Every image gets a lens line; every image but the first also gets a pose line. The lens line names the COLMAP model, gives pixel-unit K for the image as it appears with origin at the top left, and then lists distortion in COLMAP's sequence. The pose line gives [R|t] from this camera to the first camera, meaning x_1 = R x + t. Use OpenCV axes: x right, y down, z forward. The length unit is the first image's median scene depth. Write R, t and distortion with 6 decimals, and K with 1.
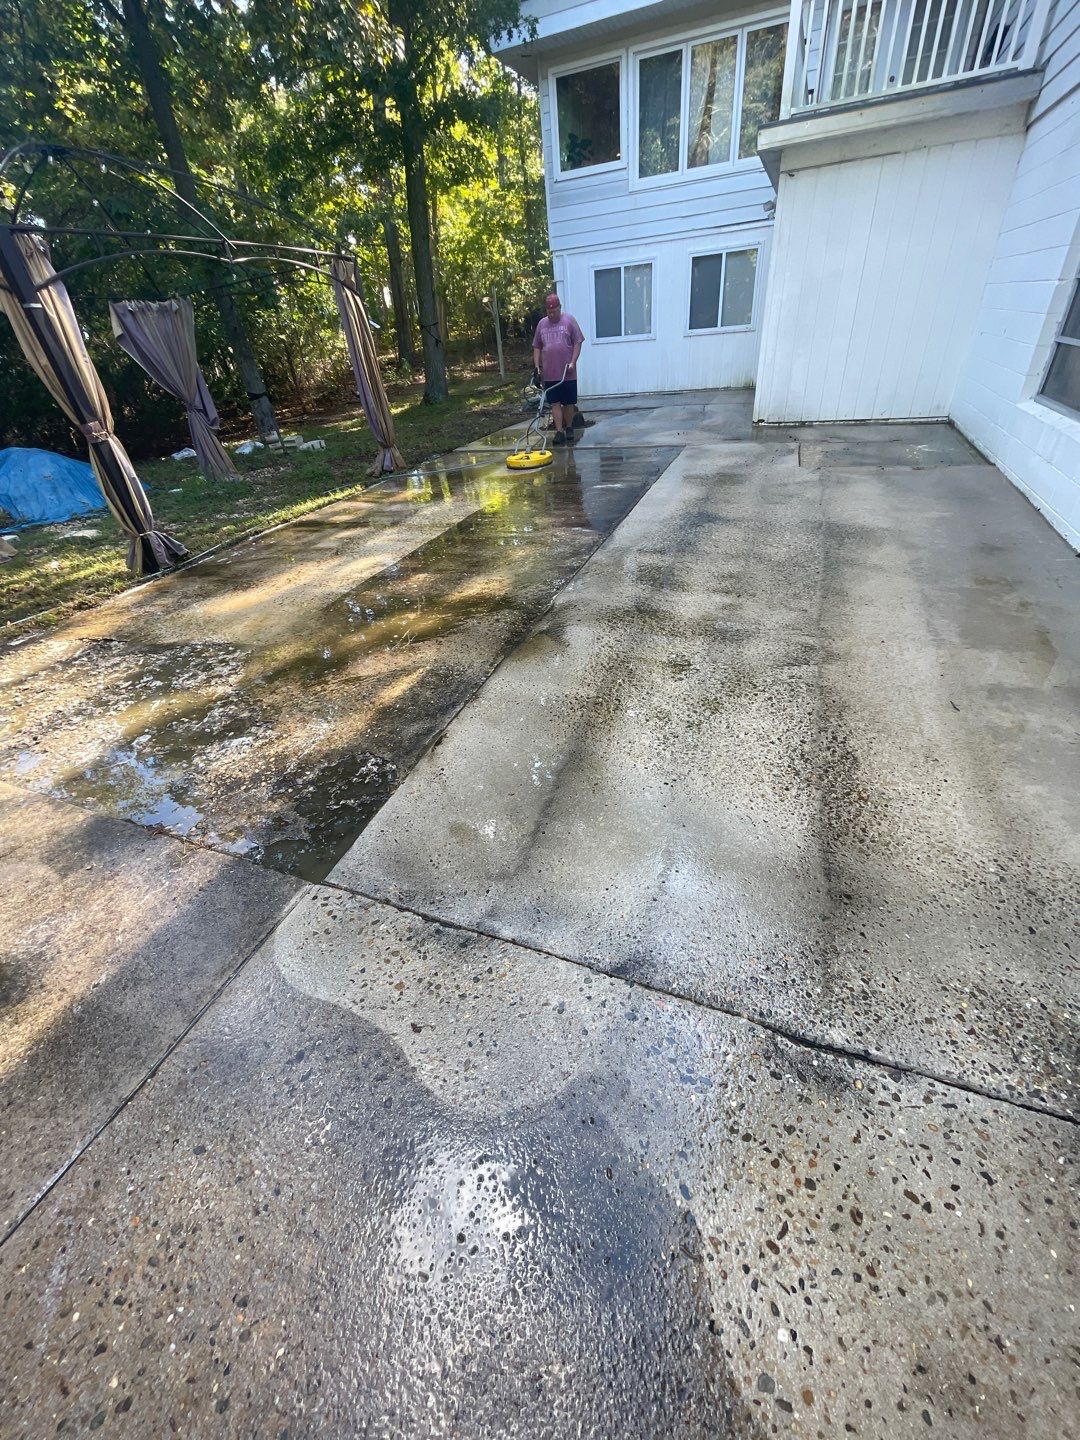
lens RADIAL K [[584.5, 0, 538.8], [0, 584.5, 724.1], [0, 0, 1]] dist [0.009398, -0.001789]
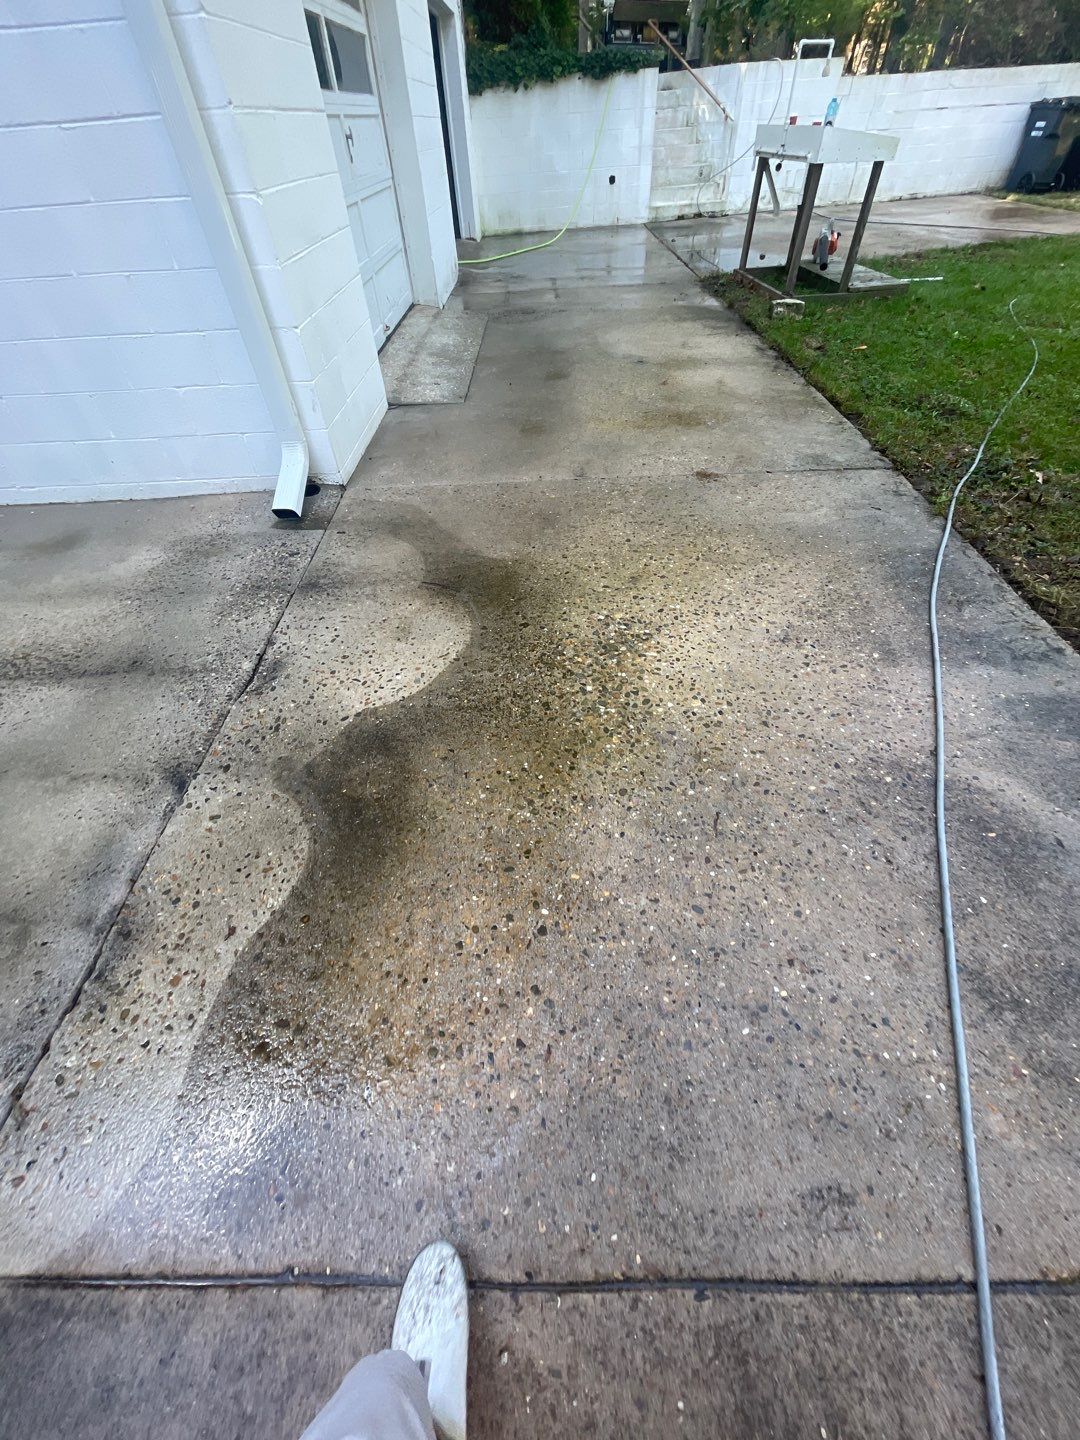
lens RADIAL K [[584.5, 0, 539.3], [0, 584.5, 720.6], [0, 0, 1]] dist [0.009398, -0.001789]
pose [[-0.354287, -0.589343, 0.726054, -0.952064], [0.608811, 0.443969, 0.657450, 0.063187], [-0.709810, 0.674956, 0.201506, 0.265995]]
